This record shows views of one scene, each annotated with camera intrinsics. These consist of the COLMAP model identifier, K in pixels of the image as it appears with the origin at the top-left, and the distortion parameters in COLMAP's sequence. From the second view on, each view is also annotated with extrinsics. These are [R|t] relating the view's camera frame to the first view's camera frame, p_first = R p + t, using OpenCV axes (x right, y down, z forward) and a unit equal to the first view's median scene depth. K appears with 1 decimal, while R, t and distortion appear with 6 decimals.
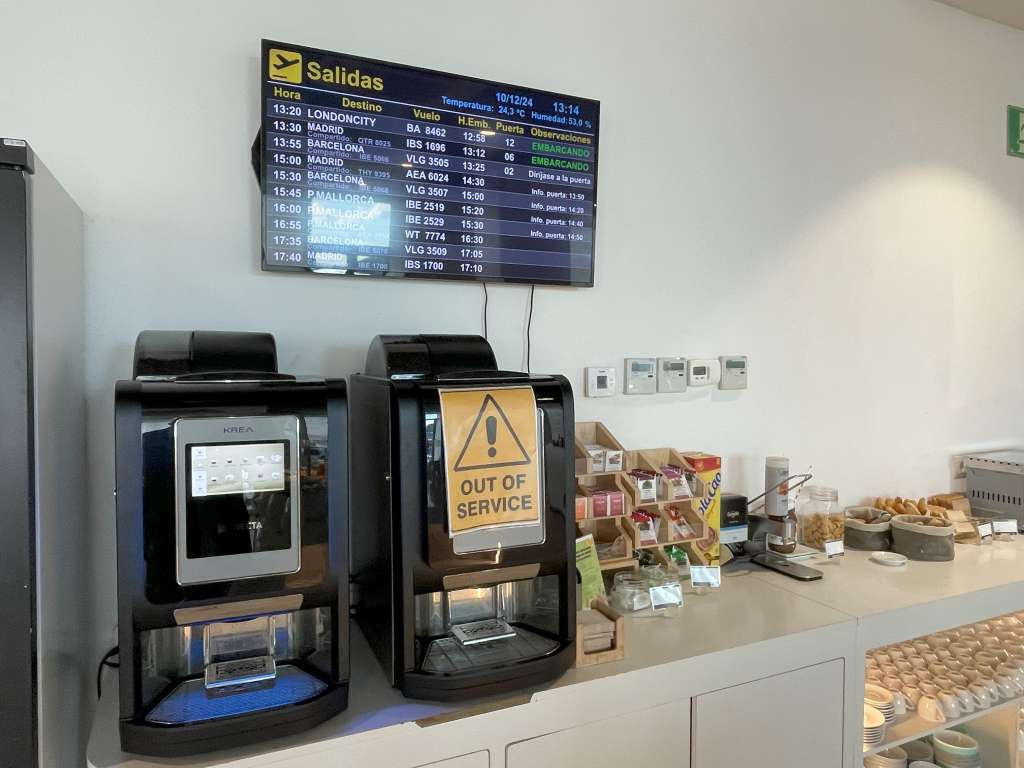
lens RADIAL K [[692.0, 0, 515.5], [0, 692.0, 380.7], [0, 0, 1]] dist [-0.006105, 0.000249]
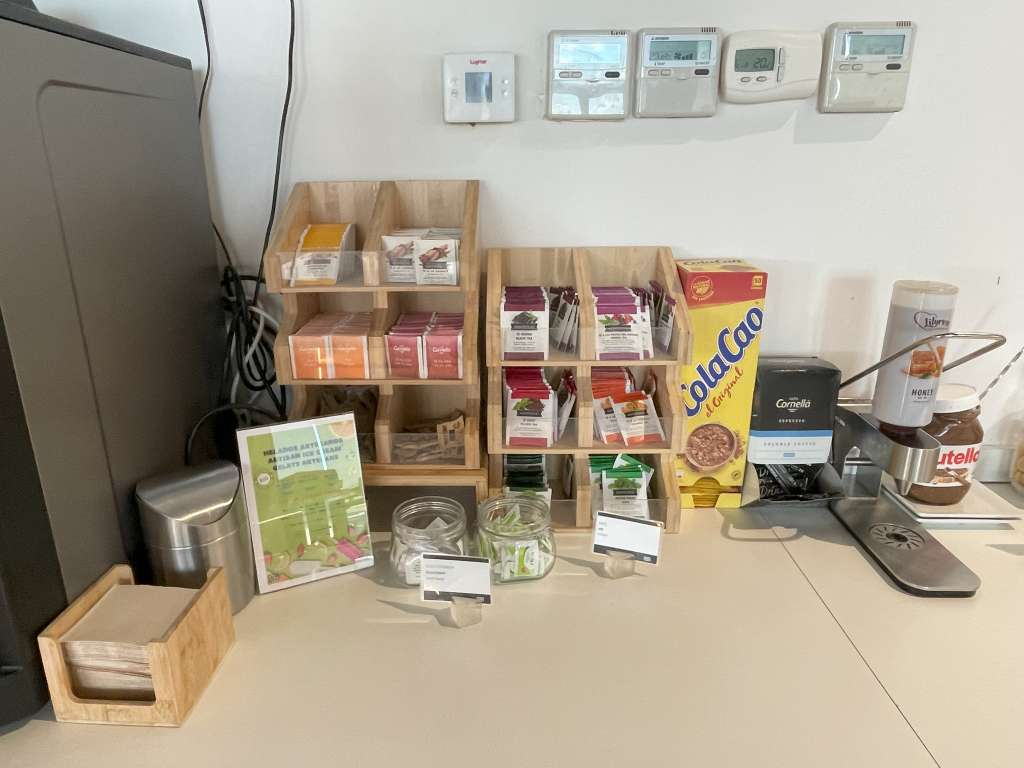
lens RADIAL K [[692.0, 0, 514.8], [0, 692.0, 382.1], [0, 0, 1]] dist [-0.006105, 0.000249]
pose [[0.900753, 0.127251, -0.415272, 0.339378], [-0.008911, 0.961331, 0.275251, 0.059169], [0.434240, -0.244233, 0.867056, 0.544991]]
